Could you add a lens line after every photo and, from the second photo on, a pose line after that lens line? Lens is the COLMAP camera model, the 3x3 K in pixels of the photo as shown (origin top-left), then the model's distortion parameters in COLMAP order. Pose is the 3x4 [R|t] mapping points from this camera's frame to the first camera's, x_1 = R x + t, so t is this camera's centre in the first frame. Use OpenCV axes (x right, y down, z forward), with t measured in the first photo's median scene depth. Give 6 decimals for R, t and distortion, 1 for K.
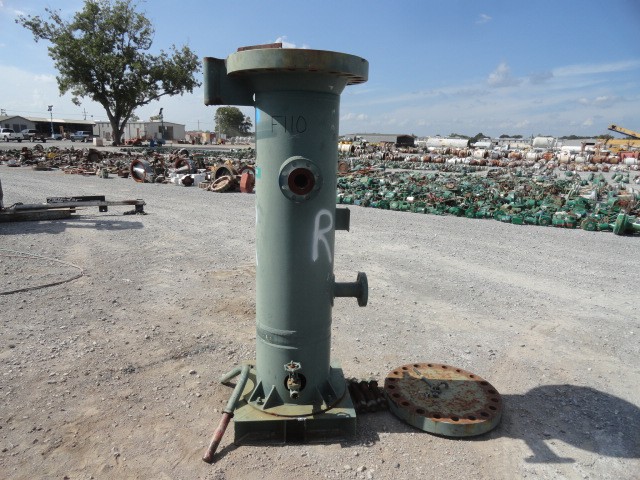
lens RADIAL K [[441.4, 0, 320.0], [0, 441.4, 240.0], [0, 0, 1]] dist [-0.006890, -0.000645]
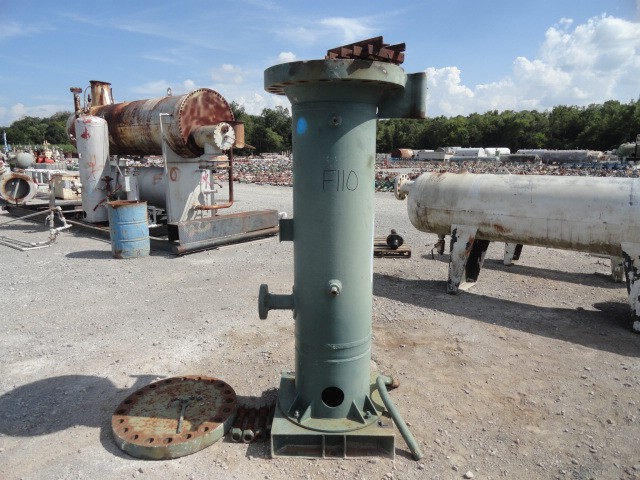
lens RADIAL K [[441.4, 0, 320.0], [0, 441.4, 240.0], [0, 0, 1]] dist [-0.006890, -0.000645]
pose [[-0.992691, -0.054041, 0.107904, -0.124860], [-0.003251, 0.905784, 0.423728, -0.422099], [-0.120636, 0.420280, -0.899339, 1.801414]]
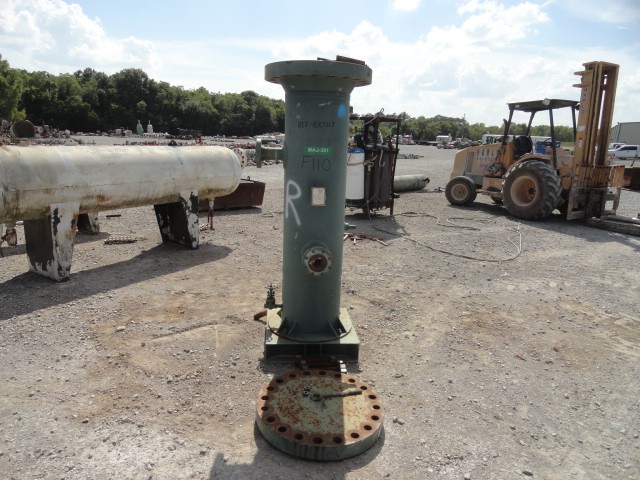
lens RADIAL K [[441.4, 0, 320.0], [0, 441.4, 240.0], [0, 0, 1]] dist [-0.006890, -0.000645]
pose [[-0.005104, 0.197594, -0.980271, 1.171724], [-0.273794, 0.942548, 0.191415, -0.153401], [0.961775, 0.269369, 0.049289, 0.935206]]
